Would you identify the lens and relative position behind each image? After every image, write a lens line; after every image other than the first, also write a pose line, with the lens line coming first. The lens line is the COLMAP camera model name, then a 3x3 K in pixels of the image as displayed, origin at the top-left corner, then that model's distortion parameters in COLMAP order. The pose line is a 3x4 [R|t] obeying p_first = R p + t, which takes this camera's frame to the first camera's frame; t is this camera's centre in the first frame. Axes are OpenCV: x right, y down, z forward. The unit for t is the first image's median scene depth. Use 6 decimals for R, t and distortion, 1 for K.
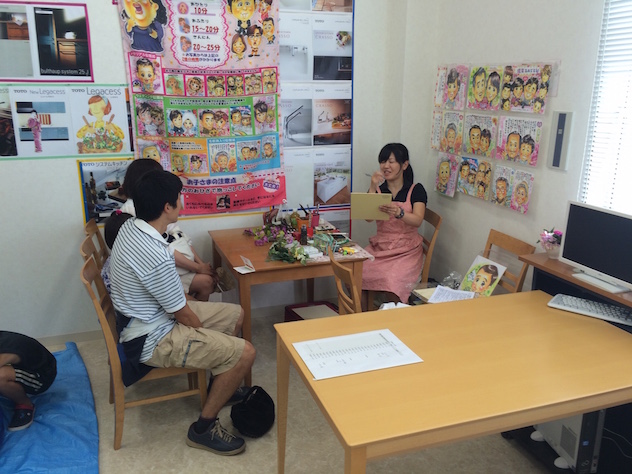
lens RADIAL K [[538.1, 0, 317.5], [0, 538.1, 236.0], [0, 0, 1]] dist [0.070629, -0.112472]
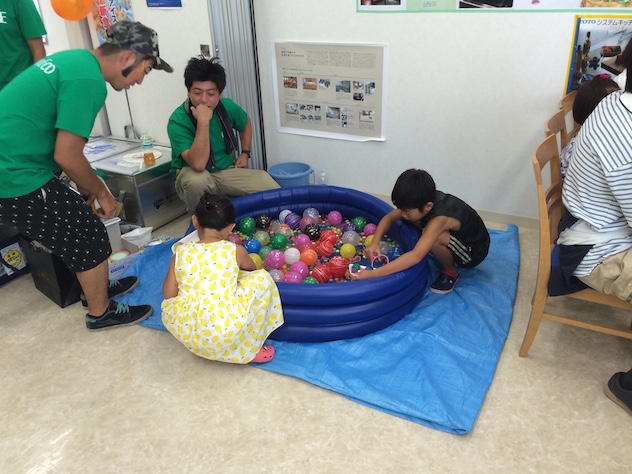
lens RADIAL K [[538.2, 0, 319.3], [0, 538.2, 236.2], [0, 0, 1]] dist [0.102471, -0.152553]
pose [[0.657907, 0.307855, -0.687302, -0.027996], [-0.159326, 0.948871, 0.272504, 0.013705], [0.736053, -0.069777, 0.673318, 0.139295]]
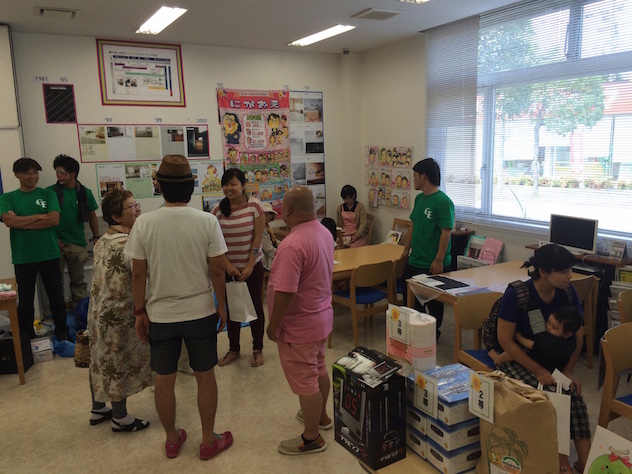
lens RADIAL K [[538.1, 0, 317.5], [0, 538.1, 236.0], [0, 0, 1]] dist [0.070629, -0.112472]
pose [[0.986353, -0.055271, 0.155090, -0.343305], [0.070987, 0.992682, -0.097694, 0.258975], [-0.148556, 0.107370, 0.983058, -1.138395]]
